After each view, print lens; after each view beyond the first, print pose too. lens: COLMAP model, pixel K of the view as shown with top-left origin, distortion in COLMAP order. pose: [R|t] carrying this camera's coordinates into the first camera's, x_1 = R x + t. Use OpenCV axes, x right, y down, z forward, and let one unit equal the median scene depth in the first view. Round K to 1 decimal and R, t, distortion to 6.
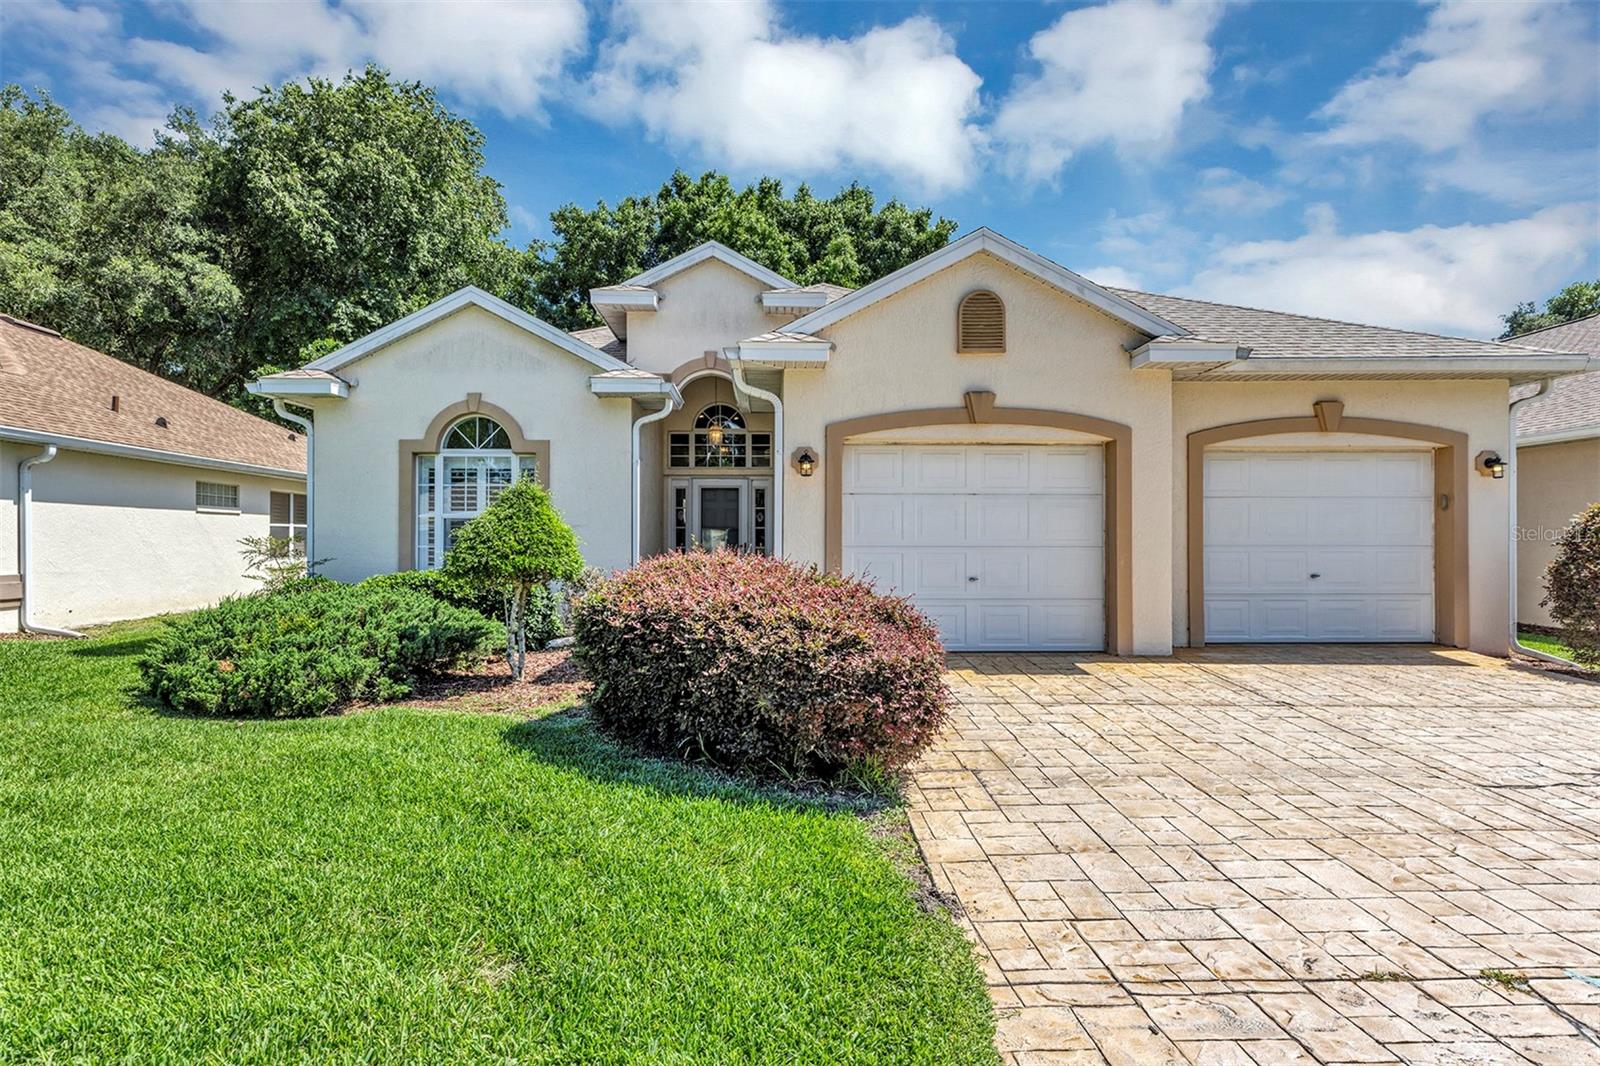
lens RADIAL K [[879.3, 0, 795.0], [0, 879.3, 532.1], [0, 0, 1]] dist [-0.006529, -0.001157]
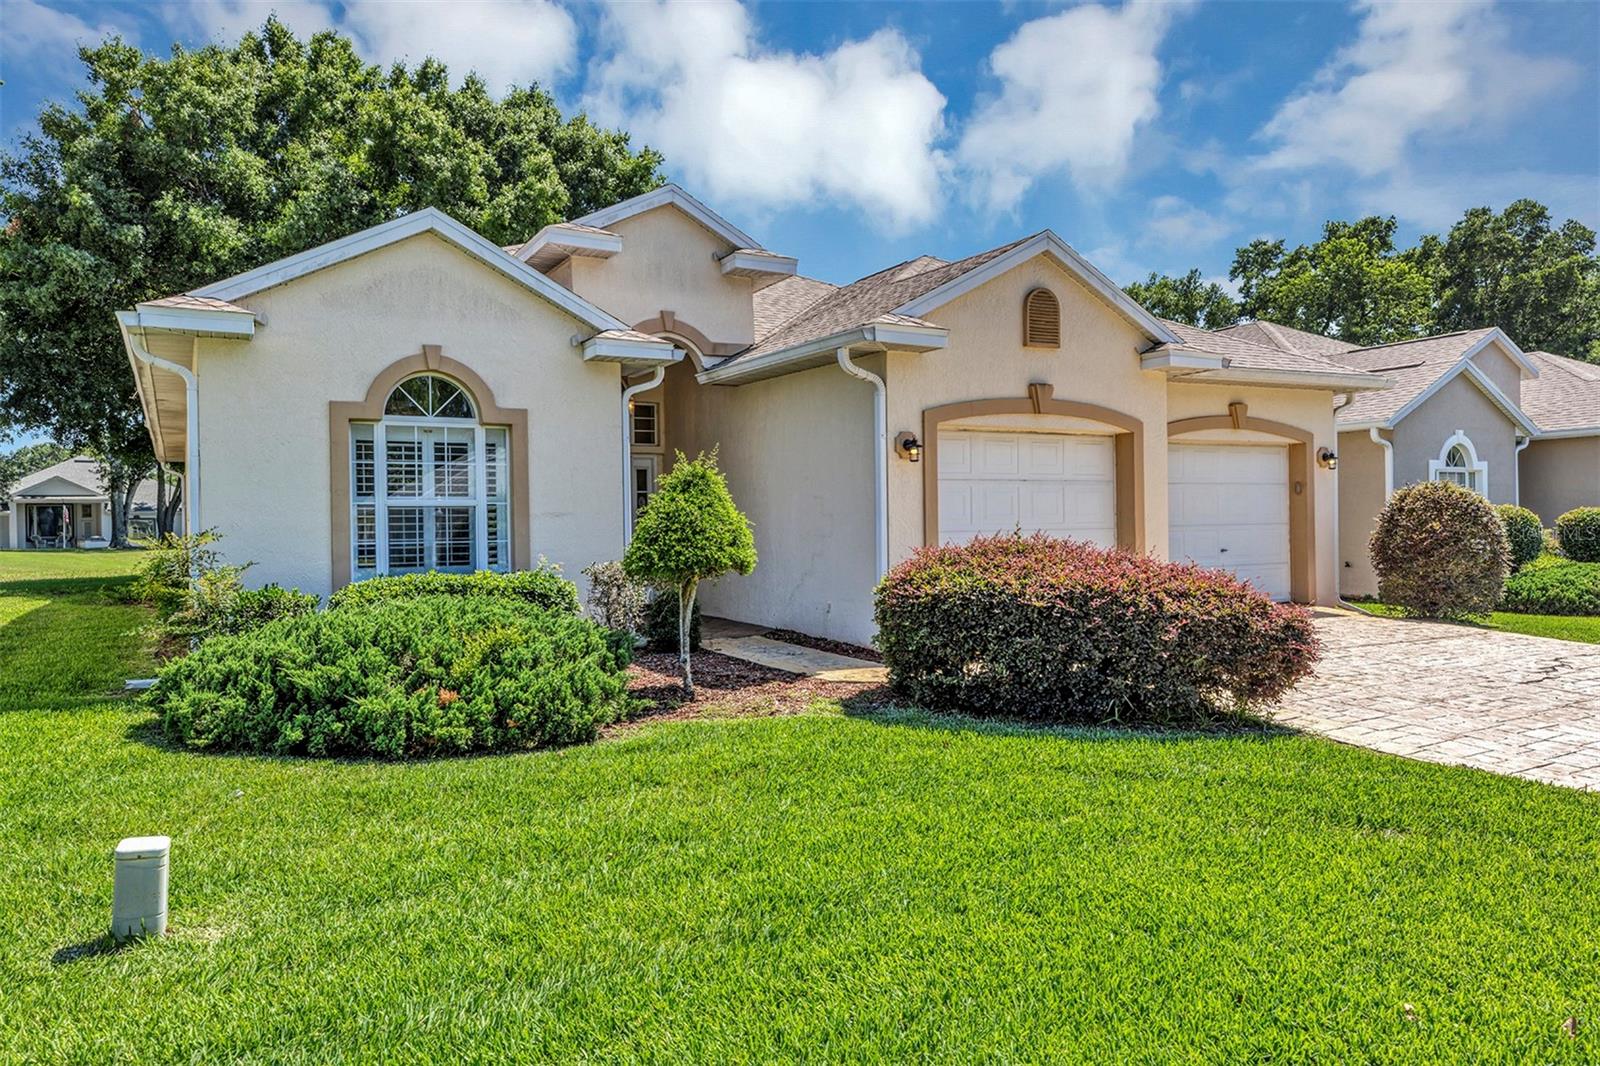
lens RADIAL K [[1106.6, 0, 805.2], [0, 1106.6, 529.7], [0, 0, 1]] dist [0.003567, -0.001900]
pose [[0.872186, -0.016050, 0.488911, -0.626828], [0.011026, 0.999853, 0.013153, -0.004208], [-0.489050, -0.006081, 0.872234, -0.024197]]
